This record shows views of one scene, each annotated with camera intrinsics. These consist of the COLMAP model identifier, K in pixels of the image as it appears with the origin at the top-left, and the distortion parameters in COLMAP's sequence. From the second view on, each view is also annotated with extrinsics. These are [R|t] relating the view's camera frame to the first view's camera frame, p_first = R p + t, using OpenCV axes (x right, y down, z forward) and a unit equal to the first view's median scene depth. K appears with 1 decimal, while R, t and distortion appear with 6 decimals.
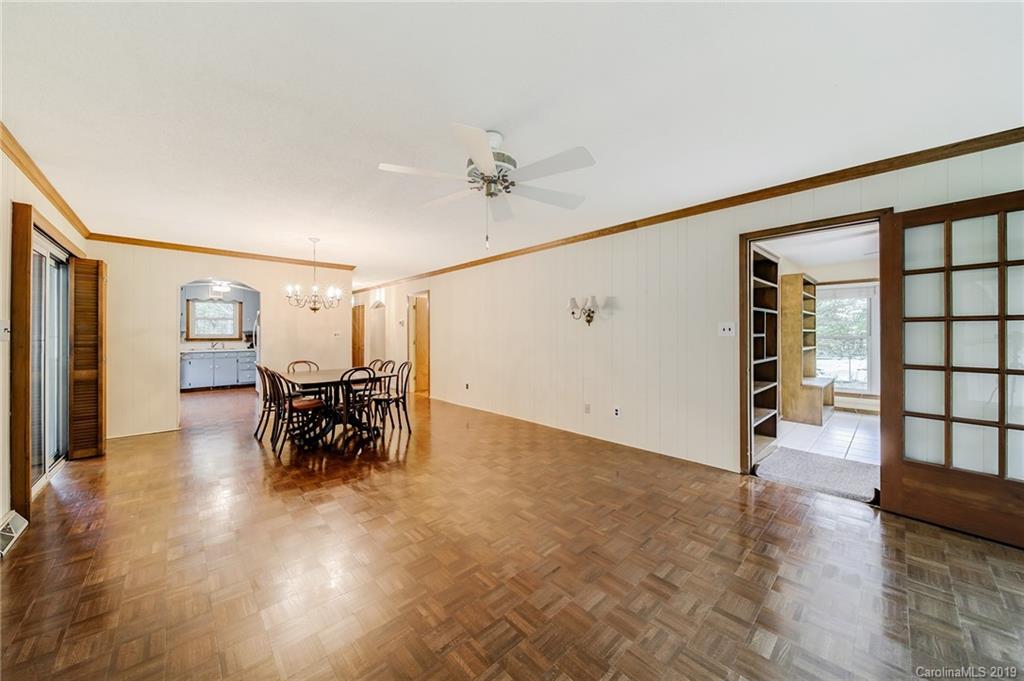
lens RADIAL K [[355.2, 0, 508.4], [0, 355.2, 337.1], [0, 0, 1]] dist [-0.021332, 0.004807]
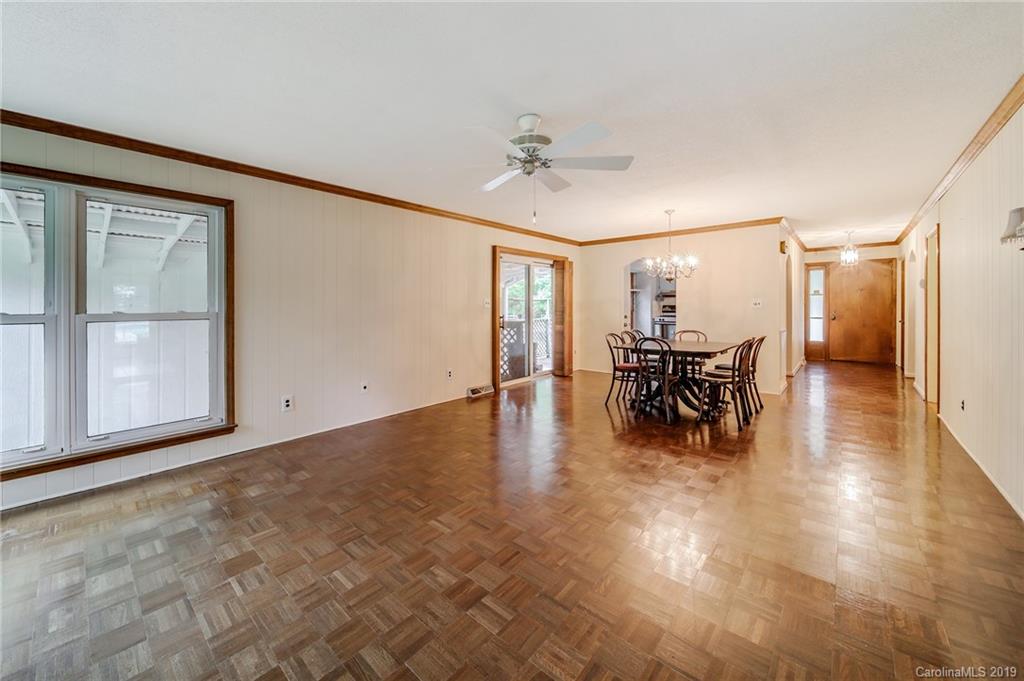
lens RADIAL K [[411.4, 0, 496.4], [0, 411.4, 305.5], [0, 0, 1]] dist [0.000247, -0.000024]
pose [[0.076491, 0.002042, -0.997068, 1.177842], [-0.003161, 0.999993, 0.001806, -0.007216], [0.997065, 0.003014, 0.076497, 0.804753]]
